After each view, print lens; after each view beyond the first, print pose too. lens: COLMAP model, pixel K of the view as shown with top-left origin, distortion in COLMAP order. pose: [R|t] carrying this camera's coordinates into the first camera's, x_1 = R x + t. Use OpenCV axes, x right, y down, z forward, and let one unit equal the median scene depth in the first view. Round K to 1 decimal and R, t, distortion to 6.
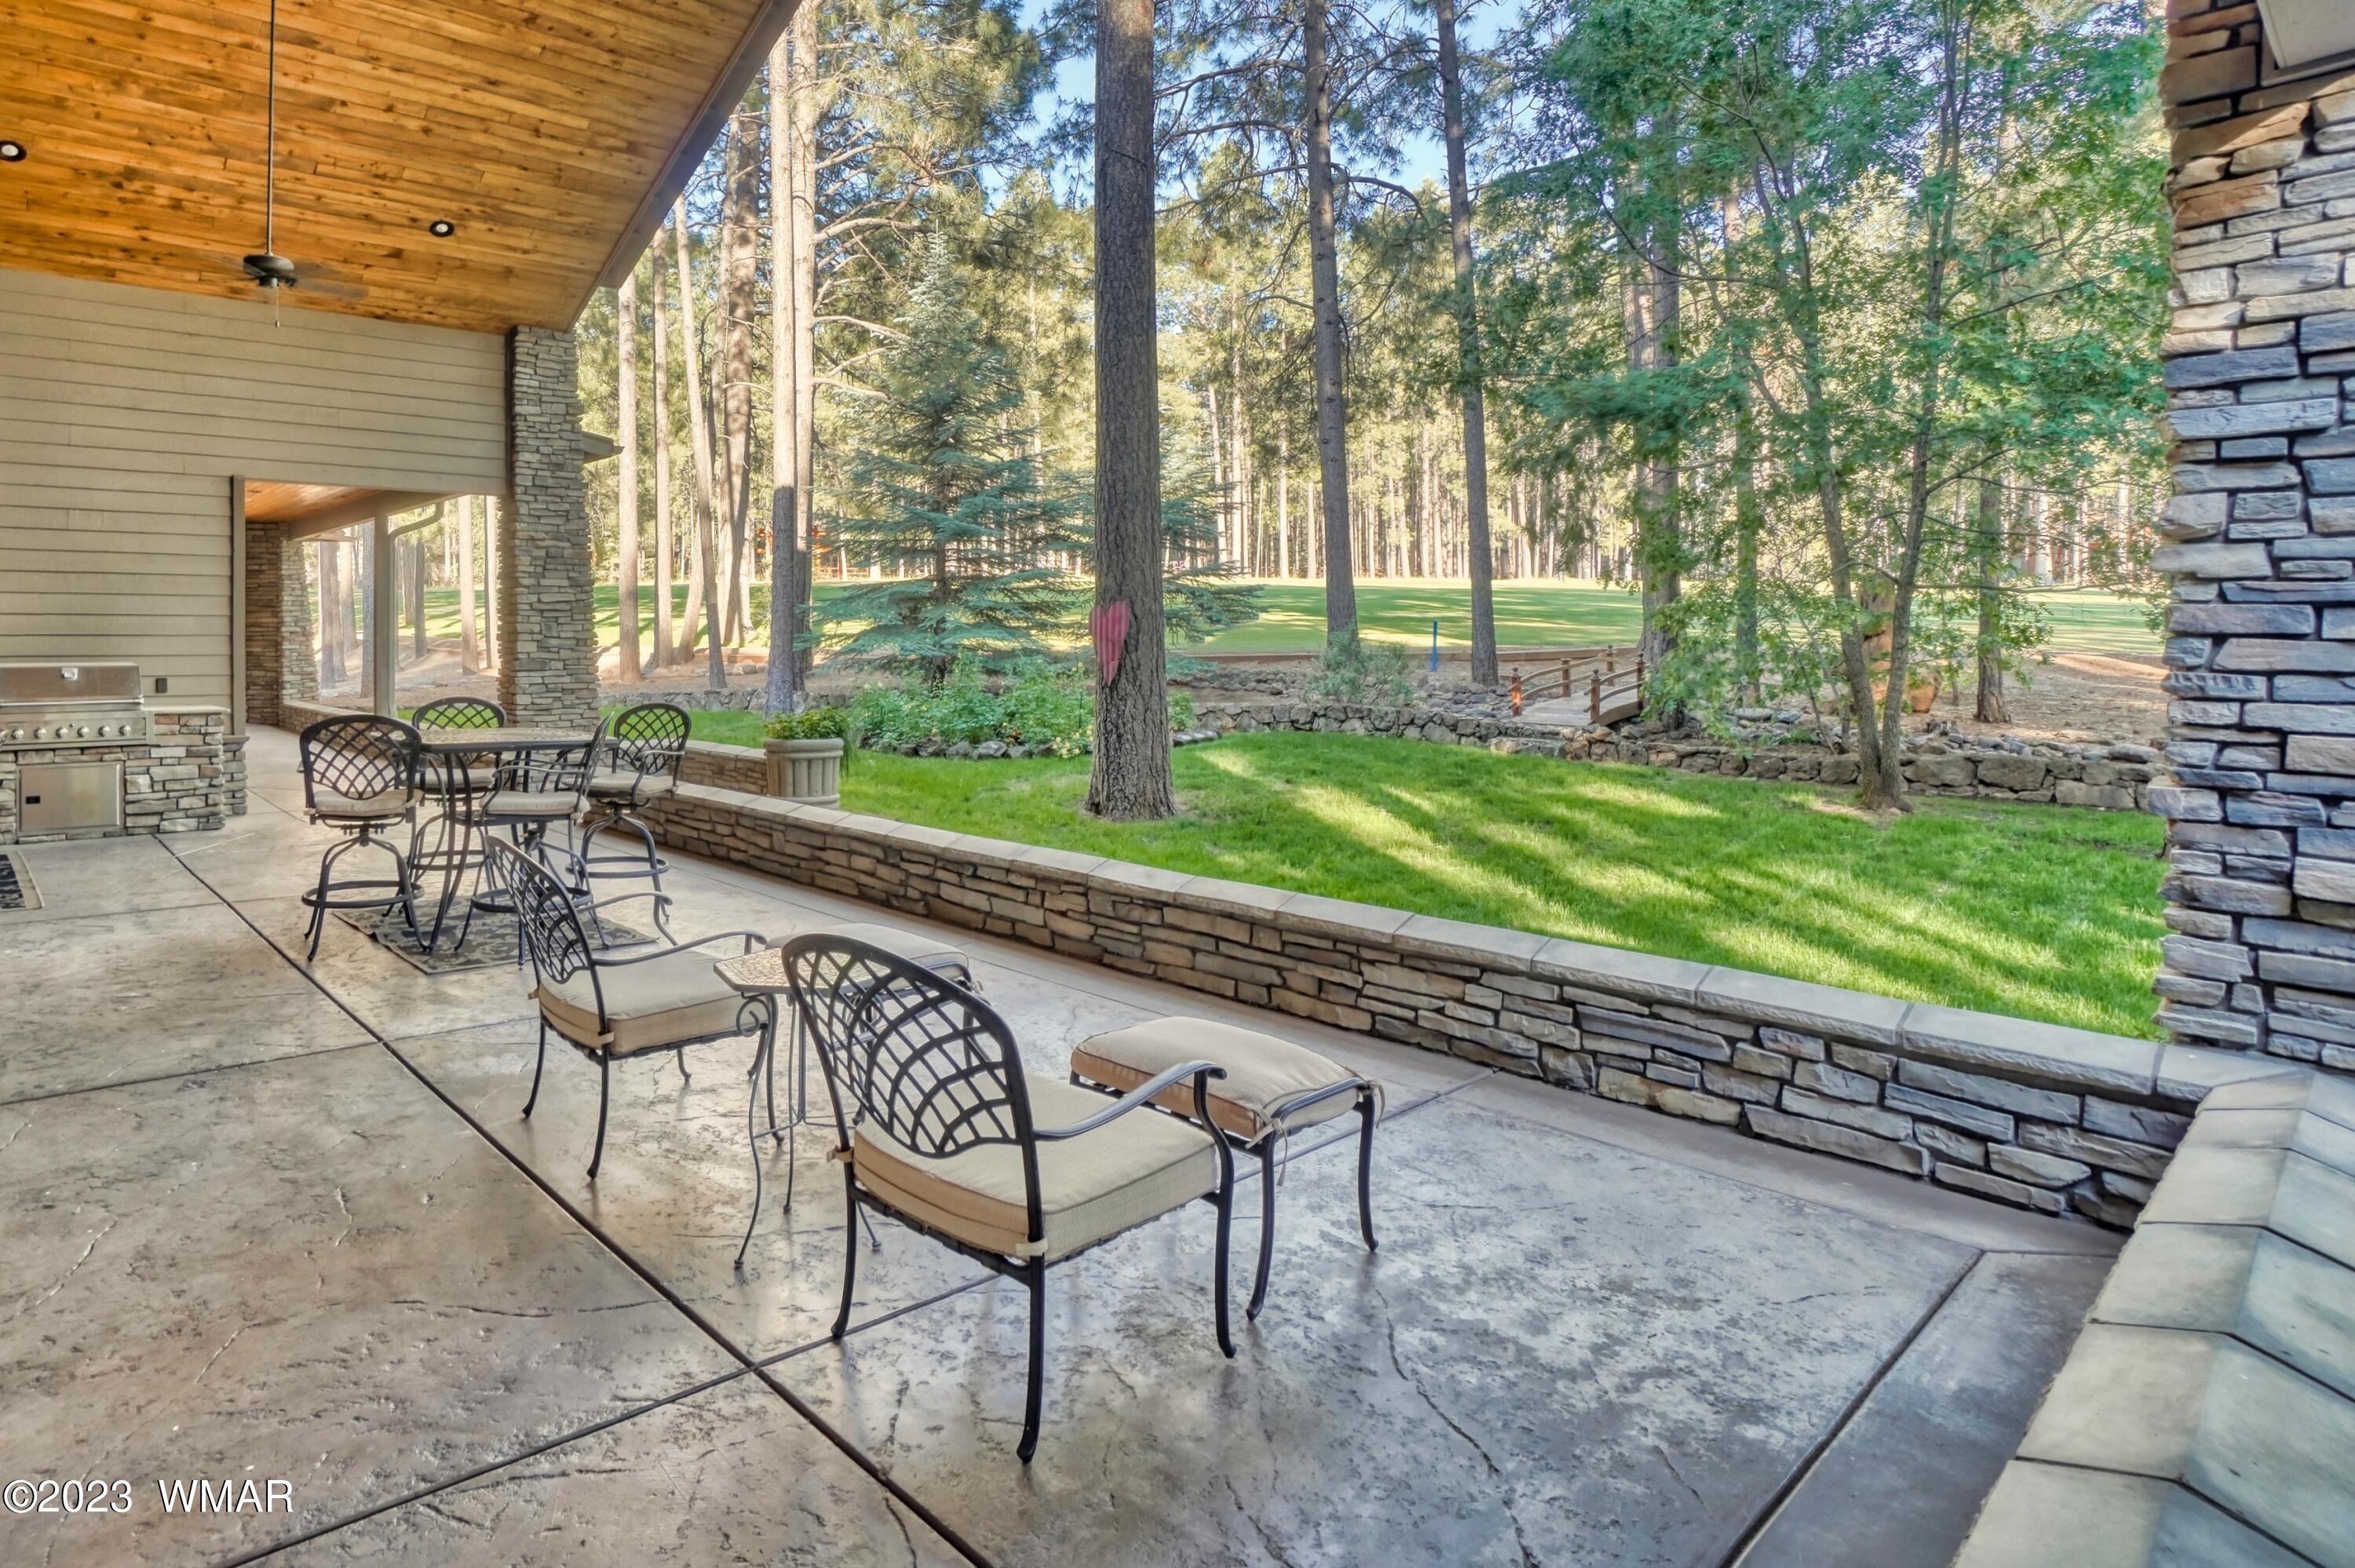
lens RADIAL K [[1267.0, 0, 896.9], [0, 1267.0, 644.5], [0, 0, 1]] dist [-0.063240, 0.016356]
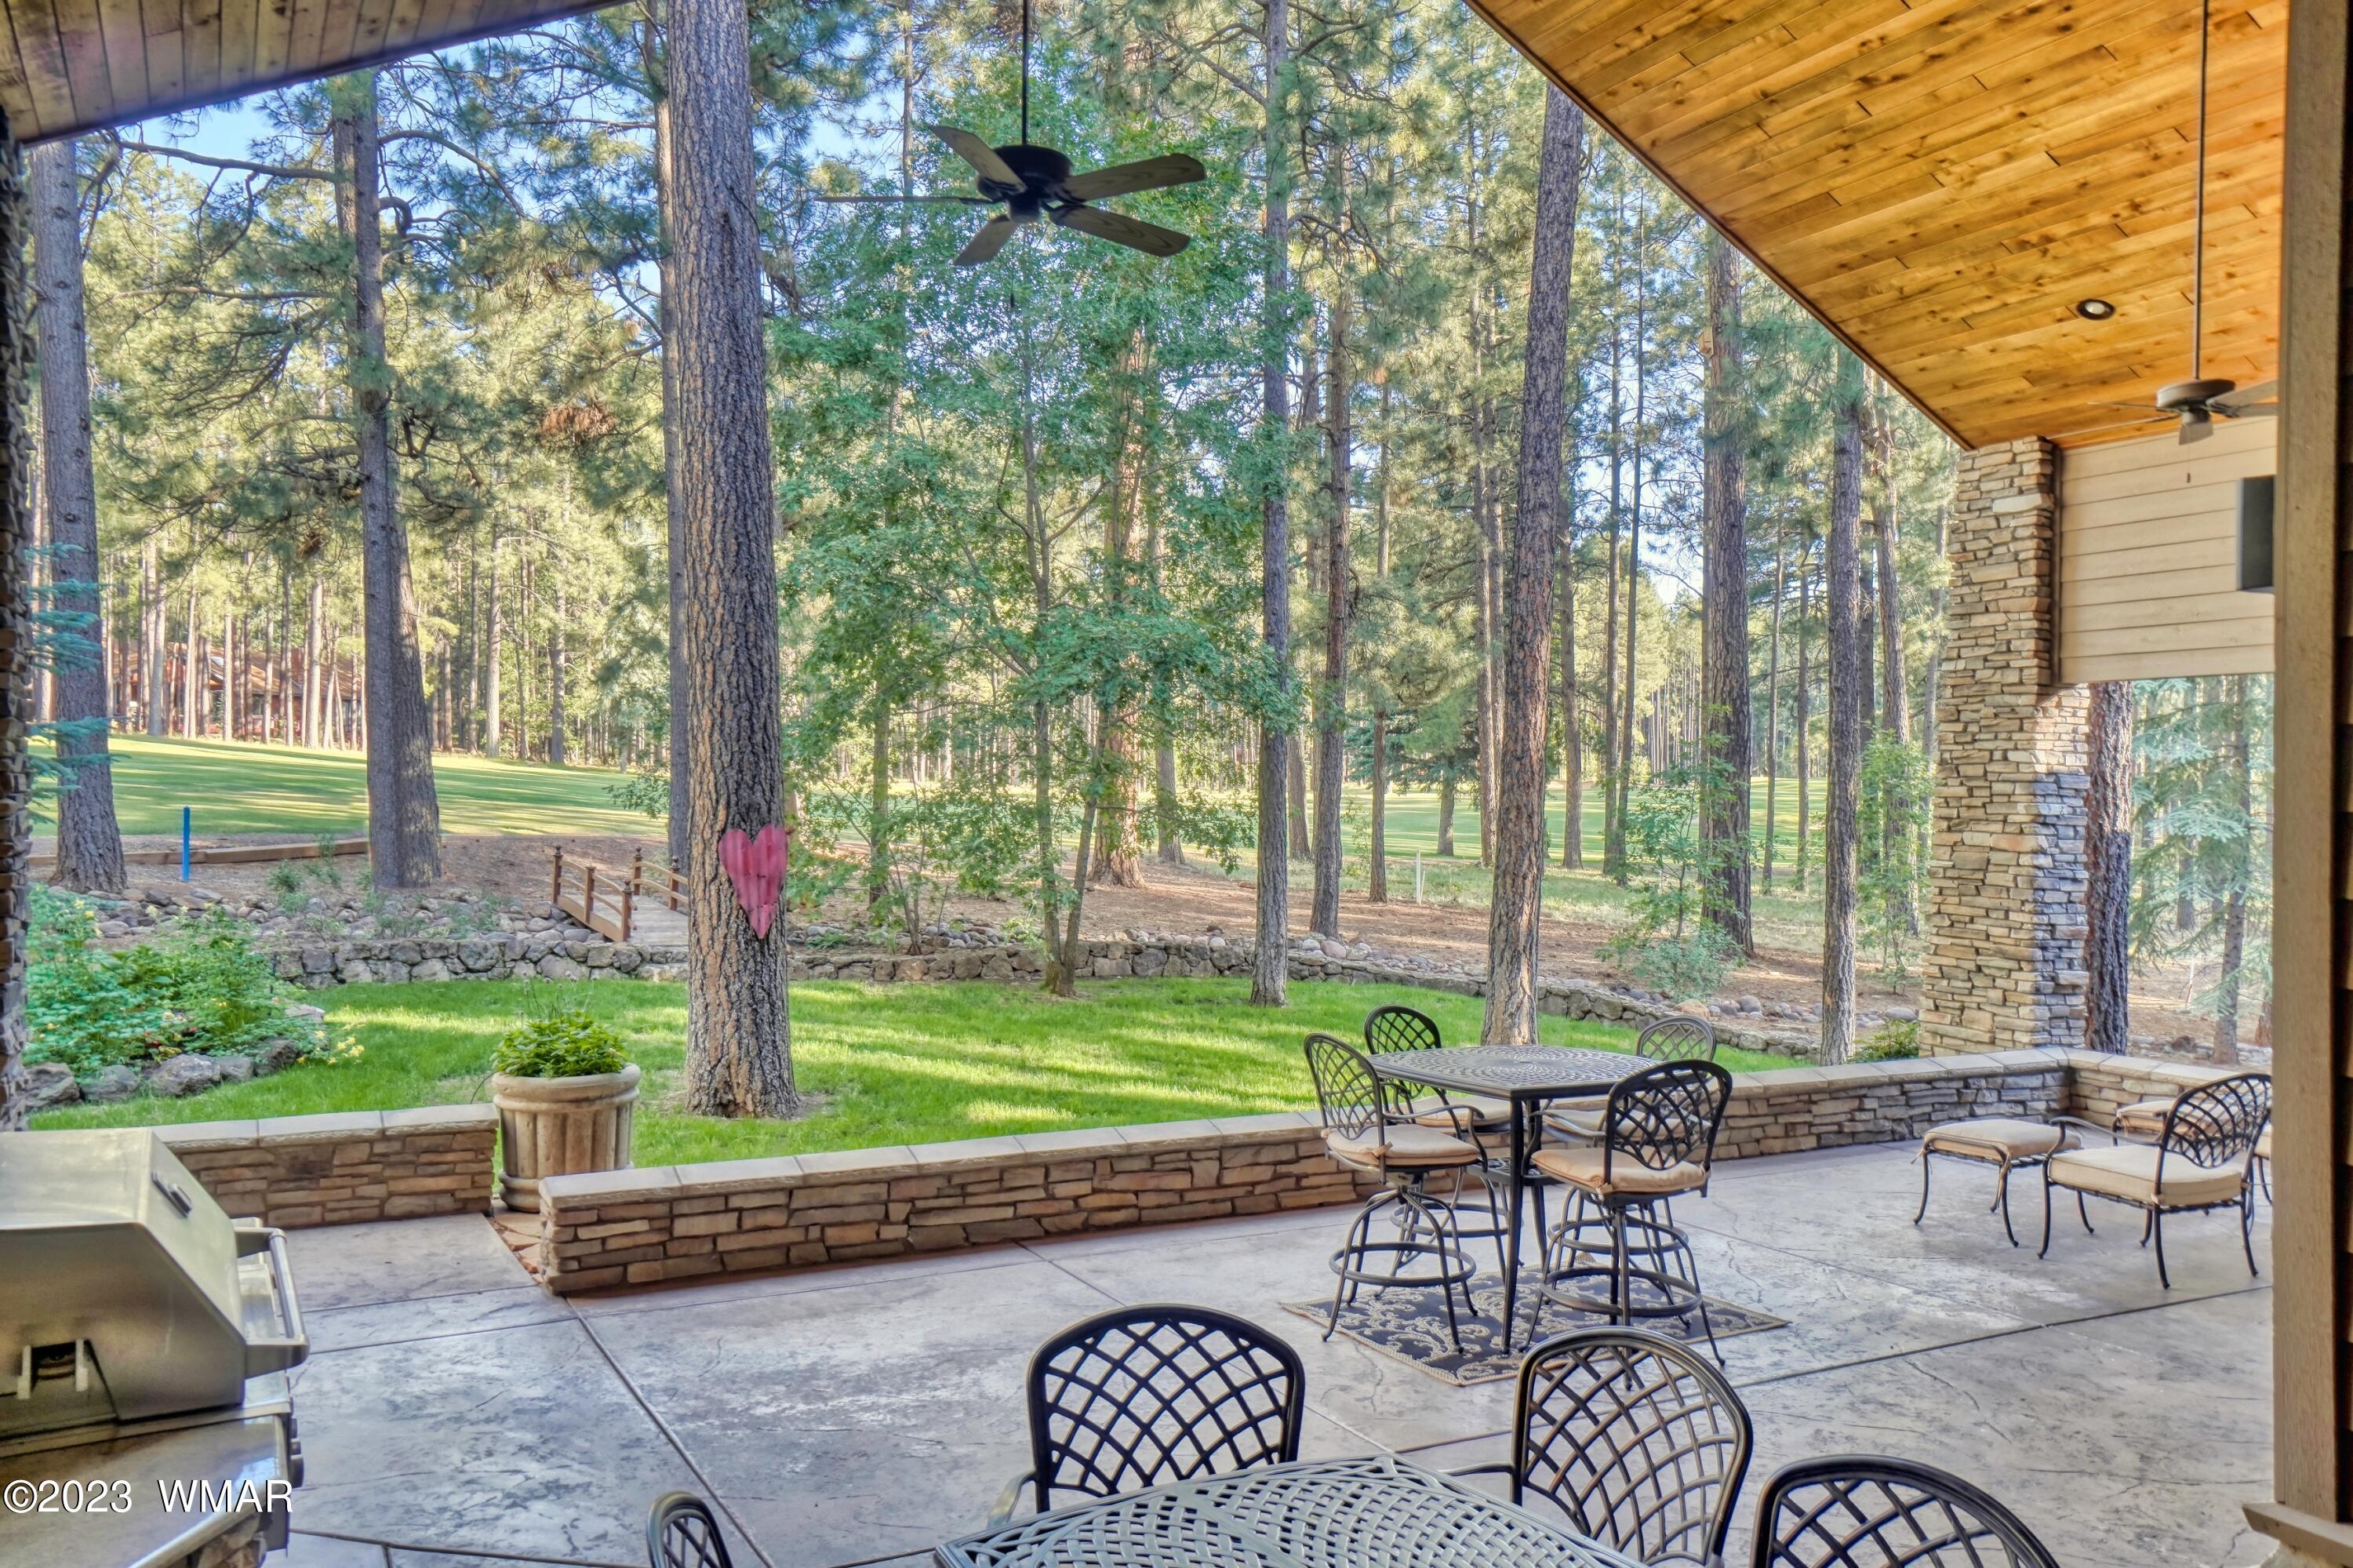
lens RADIAL K [[1772.4, 0, 1164.3], [0, 1772.4, 788.8], [0, 0, 1]] dist [0.013763, 0.033802]
pose [[0.164794, 0.008948, 0.986287, -0.732774], [-0.008366, 0.999936, -0.007674, -0.043579], [-0.986293, -0.006986, 0.164858, 0.535099]]
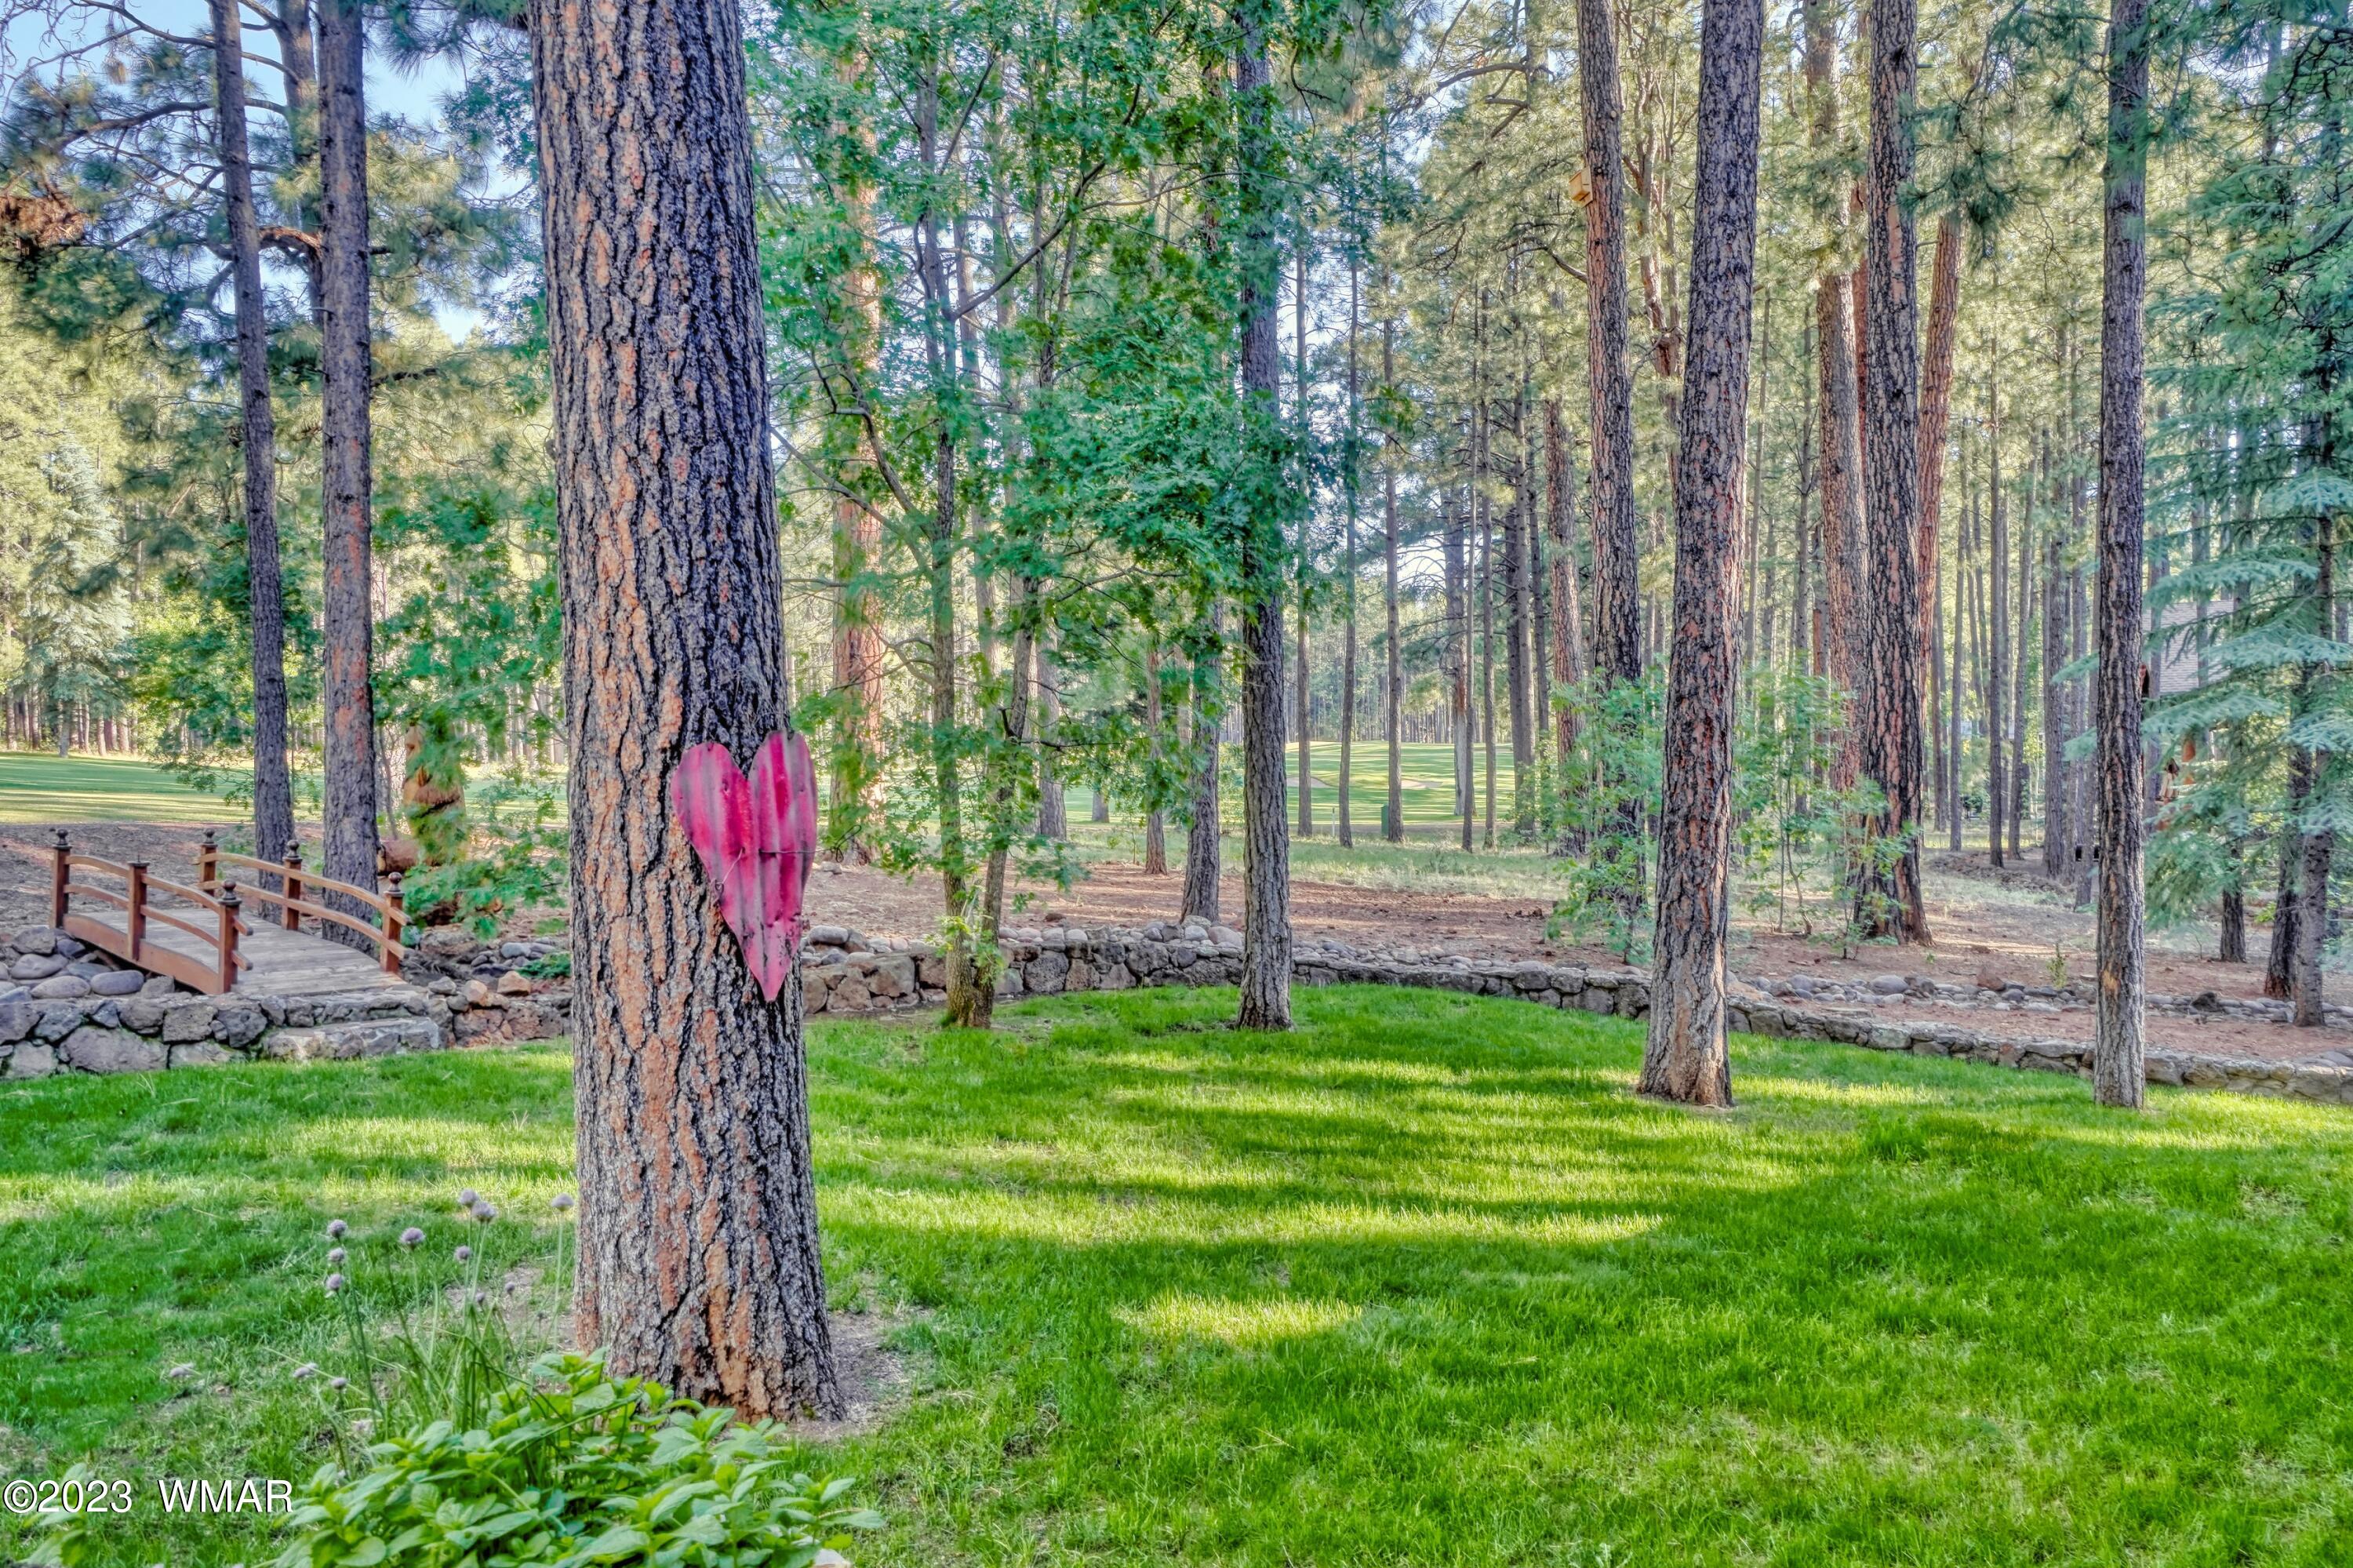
lens RADIAL K [[1772.4, 0, 1164.3], [0, 1772.4, 788.8], [0, 0, 1]] dist [0.013763, 0.033802]
pose [[-0.099115, -0.005260, 0.995062, -0.251019], [0.016971, 0.999832, 0.006976, -0.018925], [-0.994931, 0.017578, -0.099009, 0.847866]]
